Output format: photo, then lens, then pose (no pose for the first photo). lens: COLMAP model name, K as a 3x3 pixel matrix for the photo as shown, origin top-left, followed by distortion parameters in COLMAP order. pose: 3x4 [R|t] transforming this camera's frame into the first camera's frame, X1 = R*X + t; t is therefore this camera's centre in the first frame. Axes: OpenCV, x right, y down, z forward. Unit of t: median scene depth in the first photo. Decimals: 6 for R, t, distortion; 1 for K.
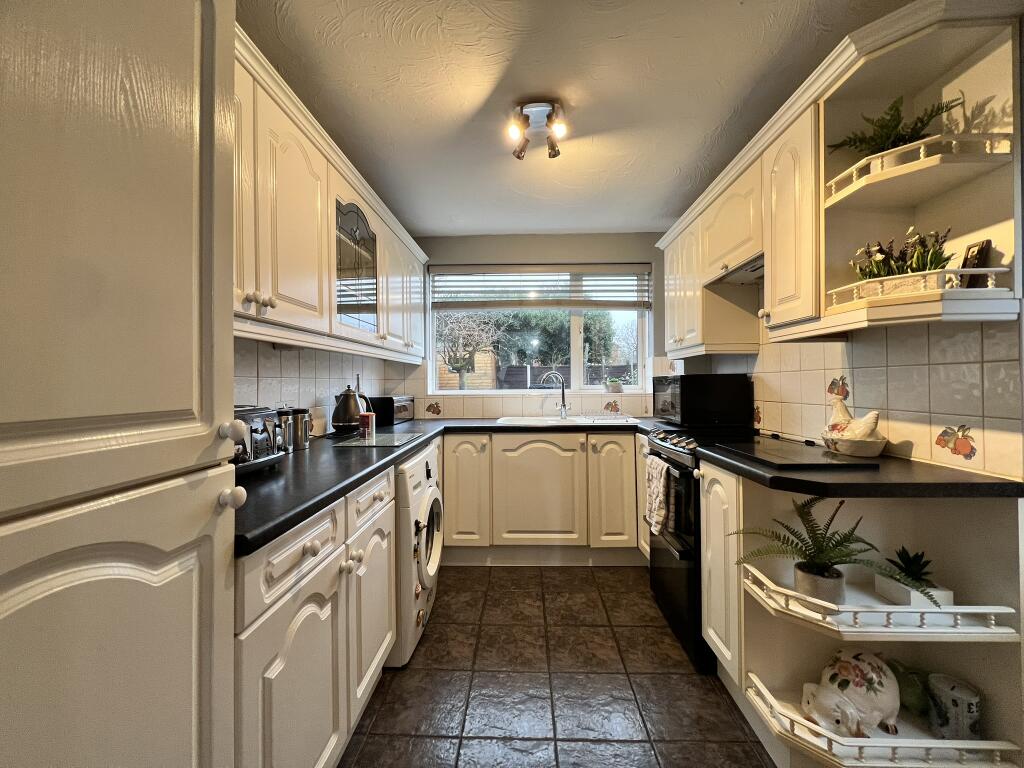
lens RADIAL K [[411.9, 0, 509.4], [0, 411.9, 381.5], [0, 0, 1]] dist [0.005873, -0.000560]
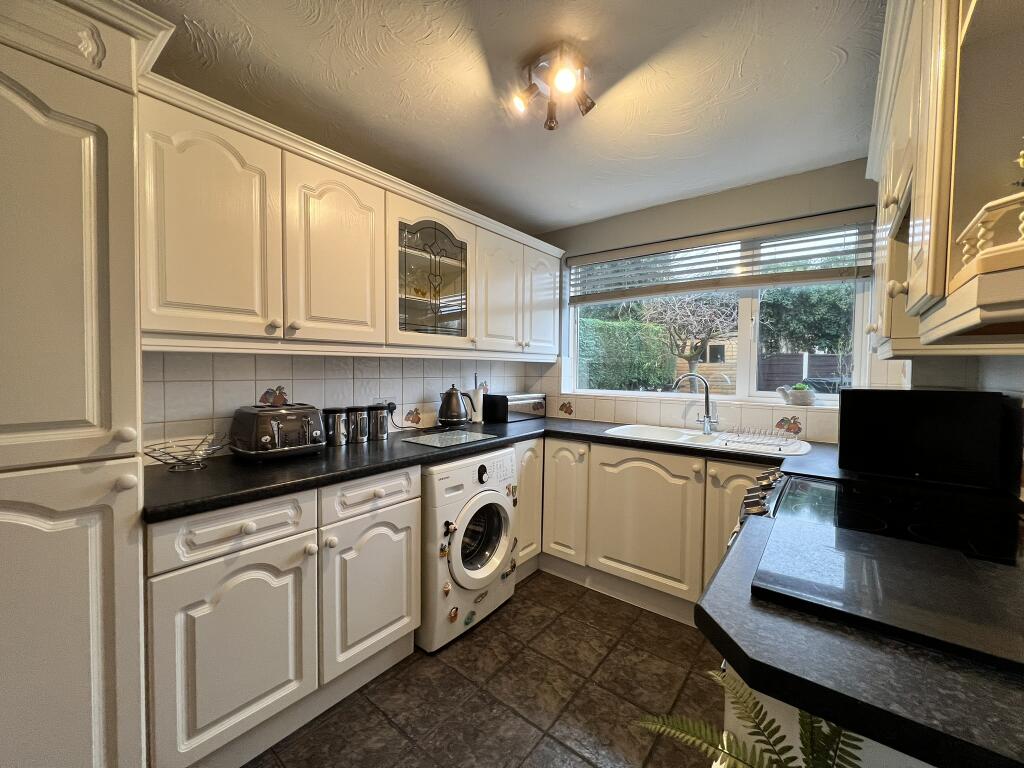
lens RADIAL K [[411.9, 0, 509.2], [0, 411.9, 381.5], [0, 0, 1]] dist [0.005873, -0.000560]
pose [[0.802564, 0.036883, -0.595425, 0.341345], [-0.016573, 0.999080, 0.039549, -0.039401], [0.596336, -0.021872, 0.802437, 0.182855]]
